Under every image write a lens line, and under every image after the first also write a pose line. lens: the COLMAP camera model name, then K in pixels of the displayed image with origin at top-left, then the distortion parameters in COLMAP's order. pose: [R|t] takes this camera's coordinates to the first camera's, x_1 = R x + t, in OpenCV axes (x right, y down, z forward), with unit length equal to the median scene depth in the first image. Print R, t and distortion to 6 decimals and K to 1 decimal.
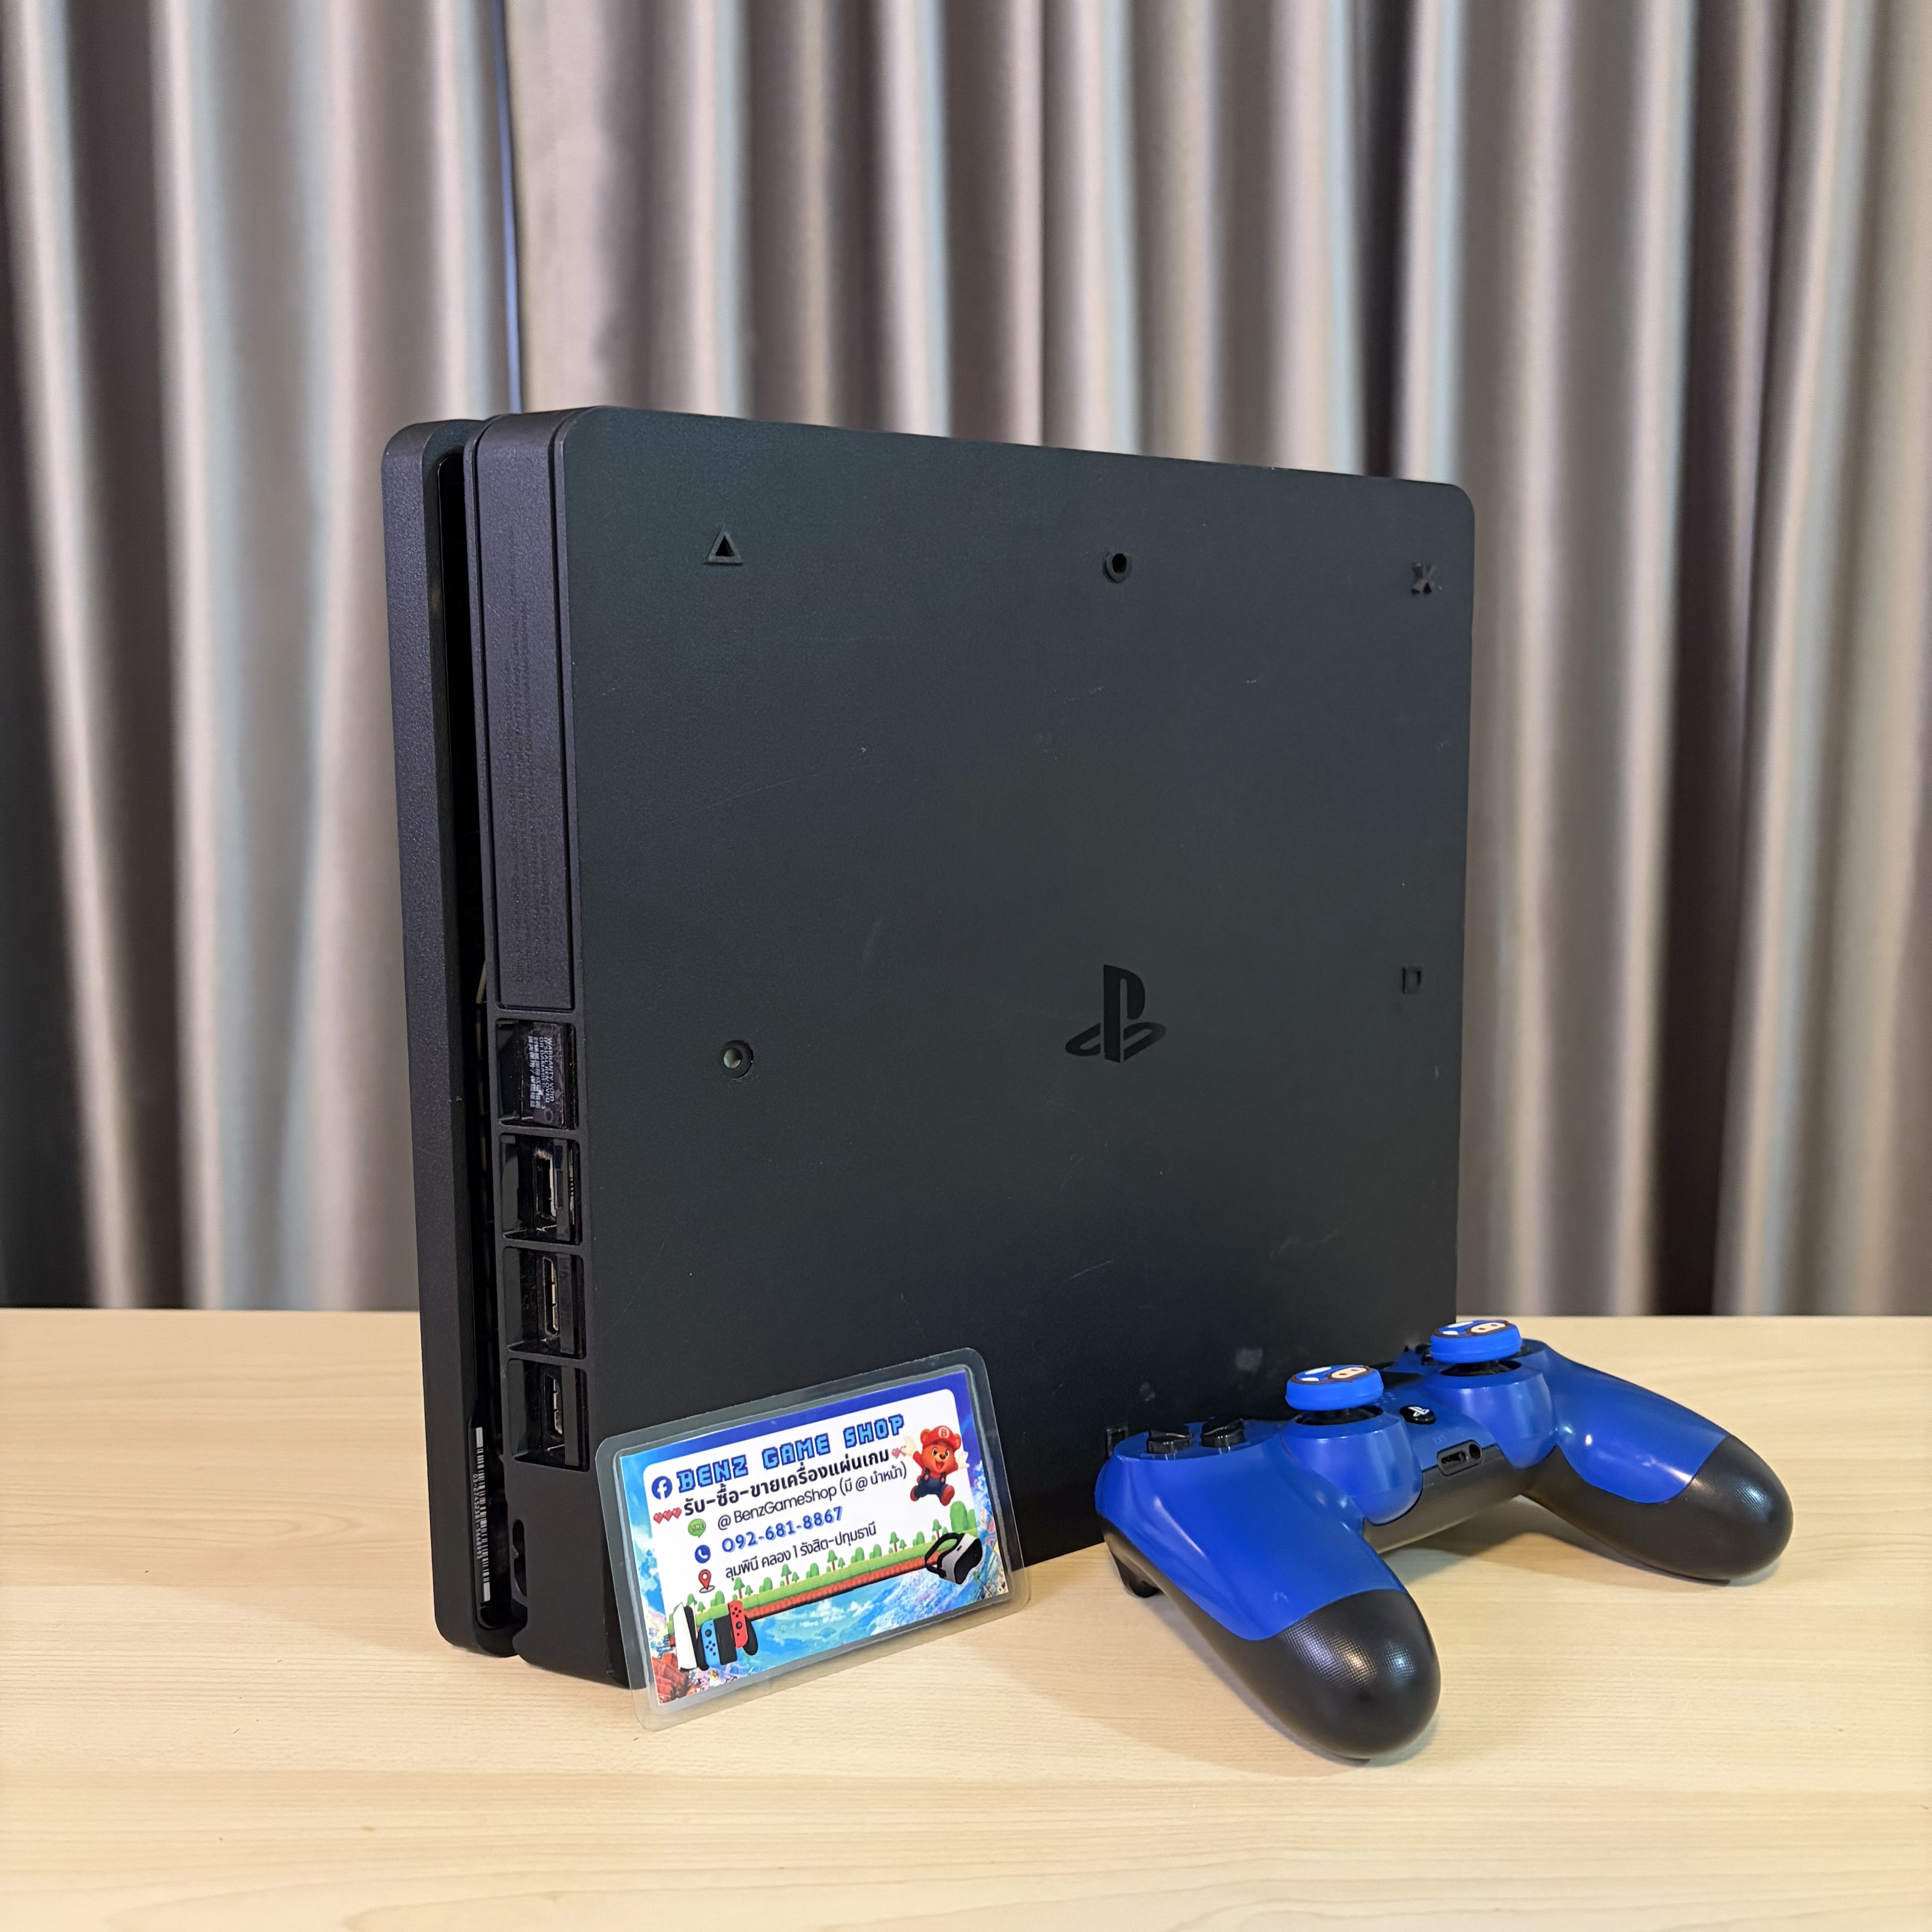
lens RADIAL K [[1915.7, 0, 966.0], [0, 1915.7, 966.0], [0, 0, 1]] dist [0.169939, -0.678155]
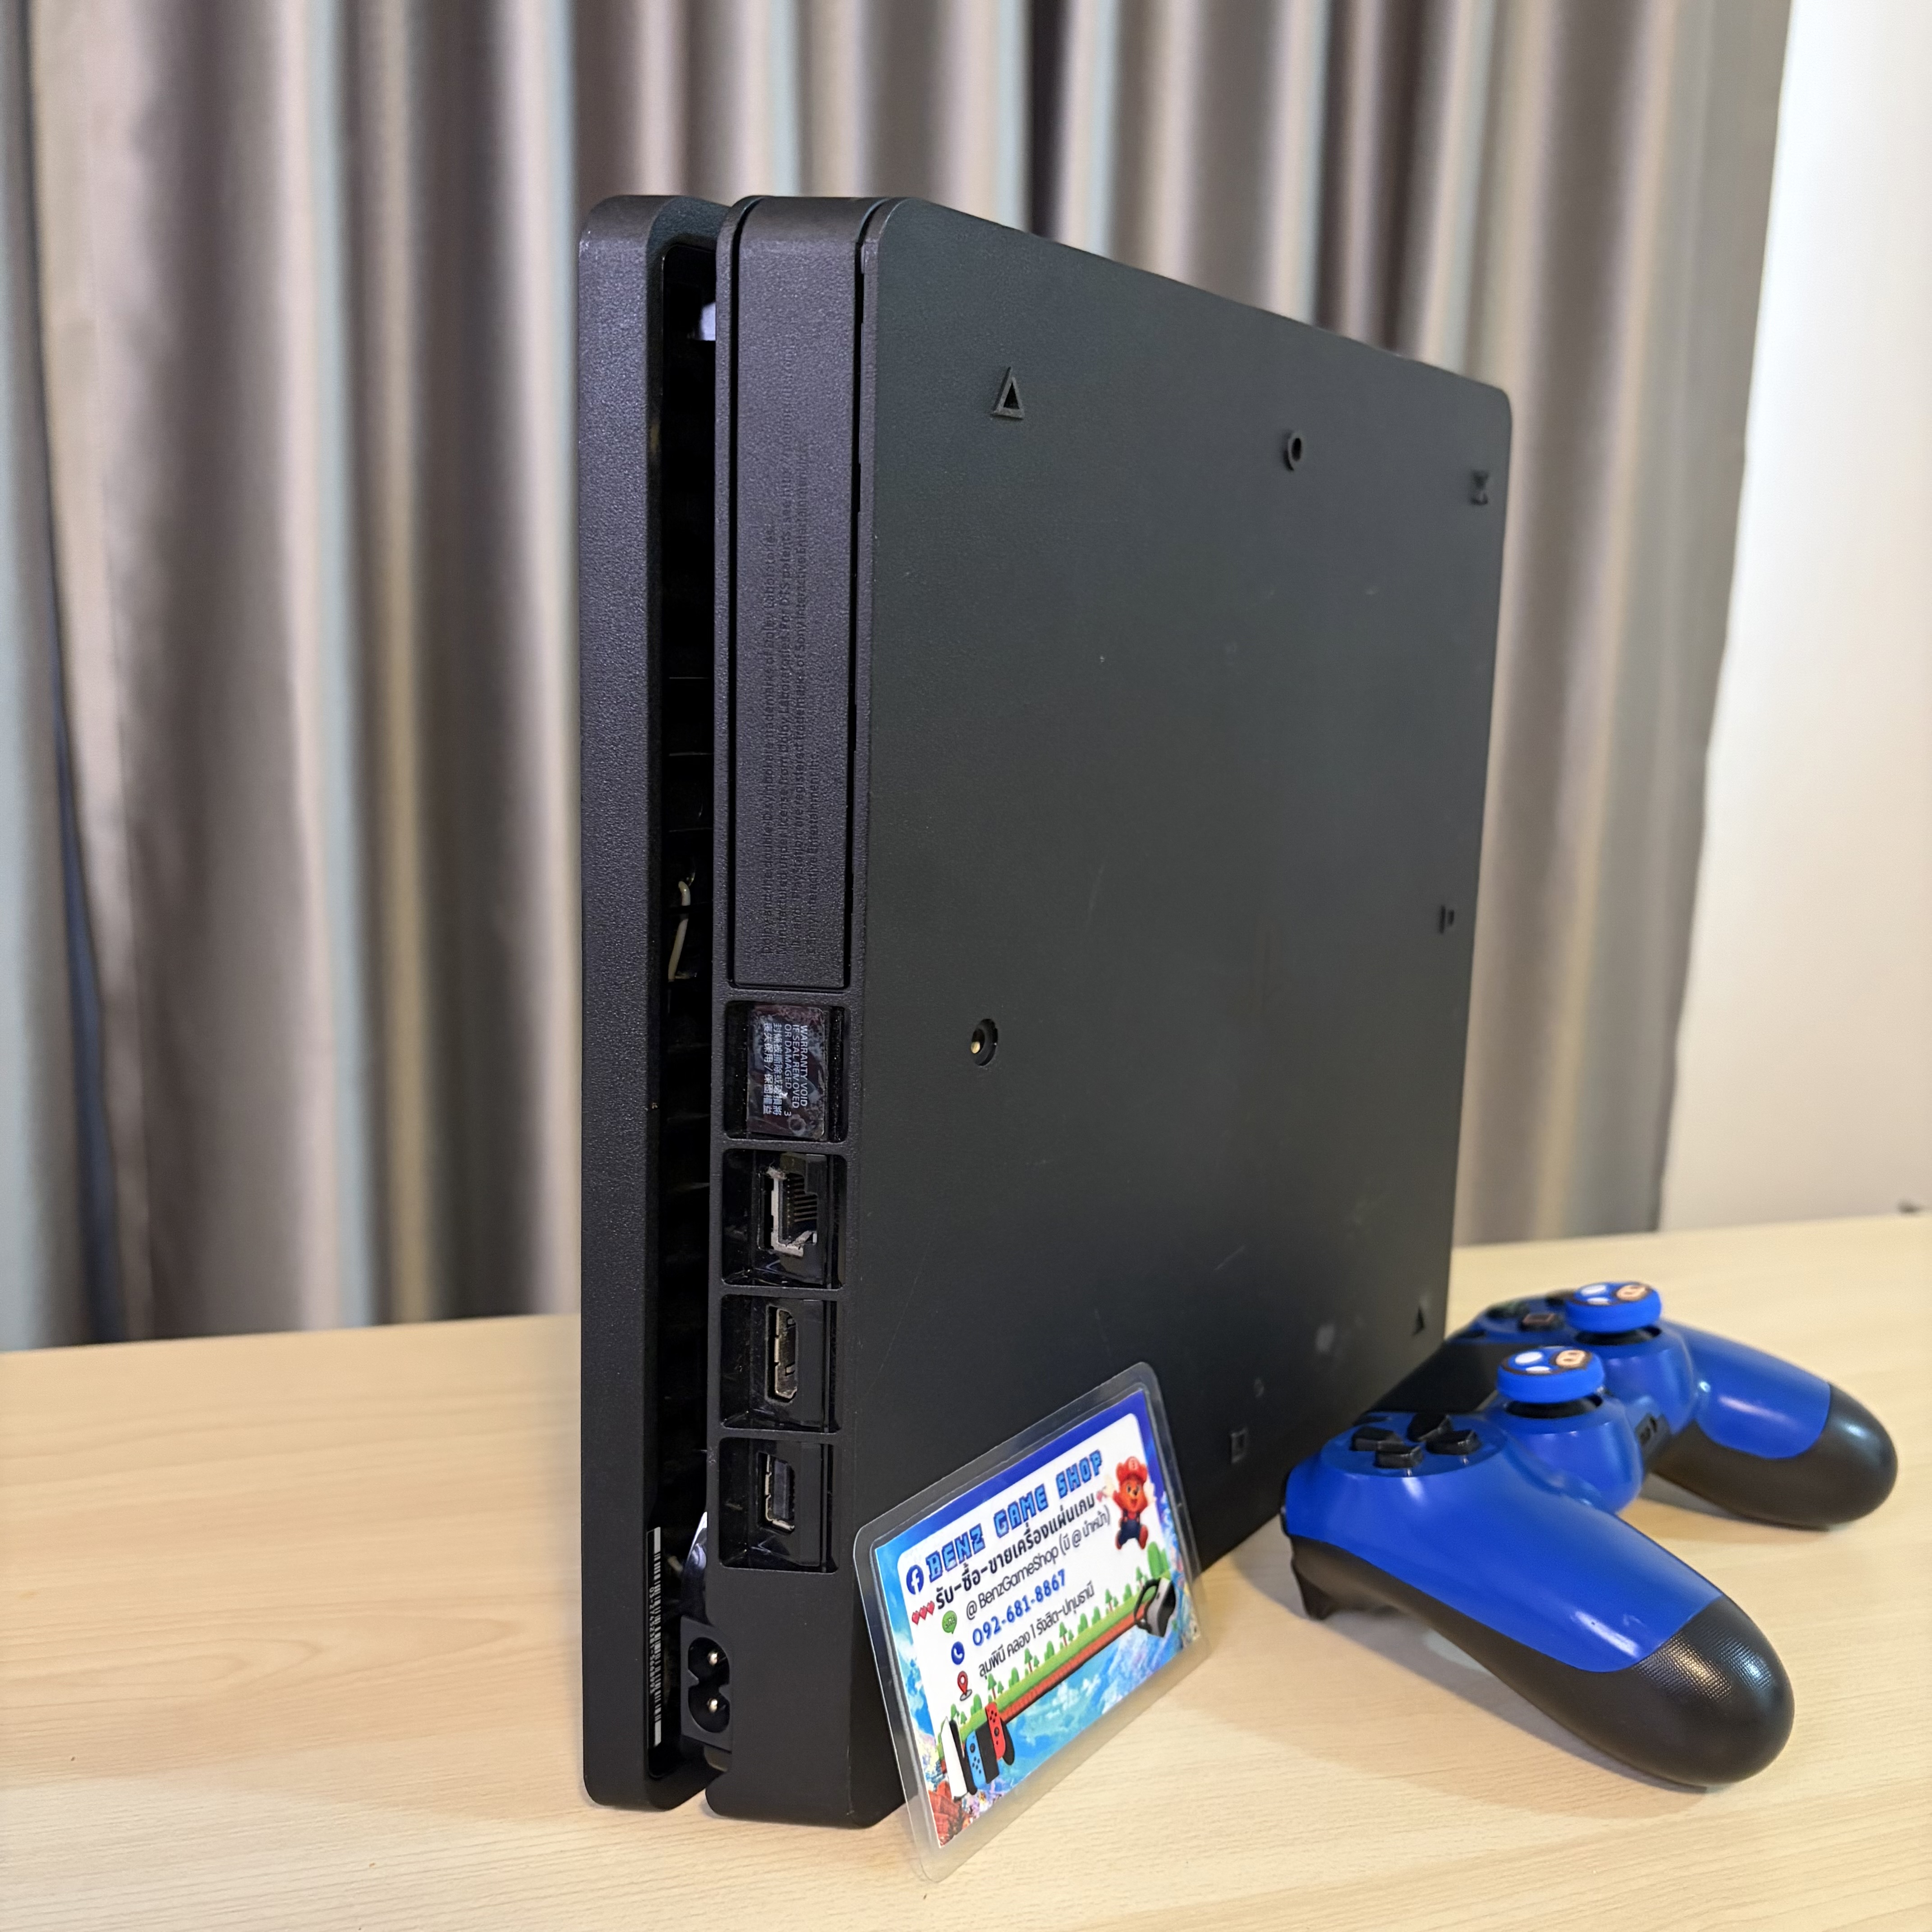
lens RADIAL K [[1915.7, 0, 966.0], [0, 1915.7, 966.0], [0, 0, 1]] dist [0.169939, -0.678155]
pose [[0.942339, -0.016442, 0.334256, -0.388578], [0.000524, 0.998864, 0.047655, -0.021737], [-0.334660, -0.044732, 0.941277, 0.242263]]
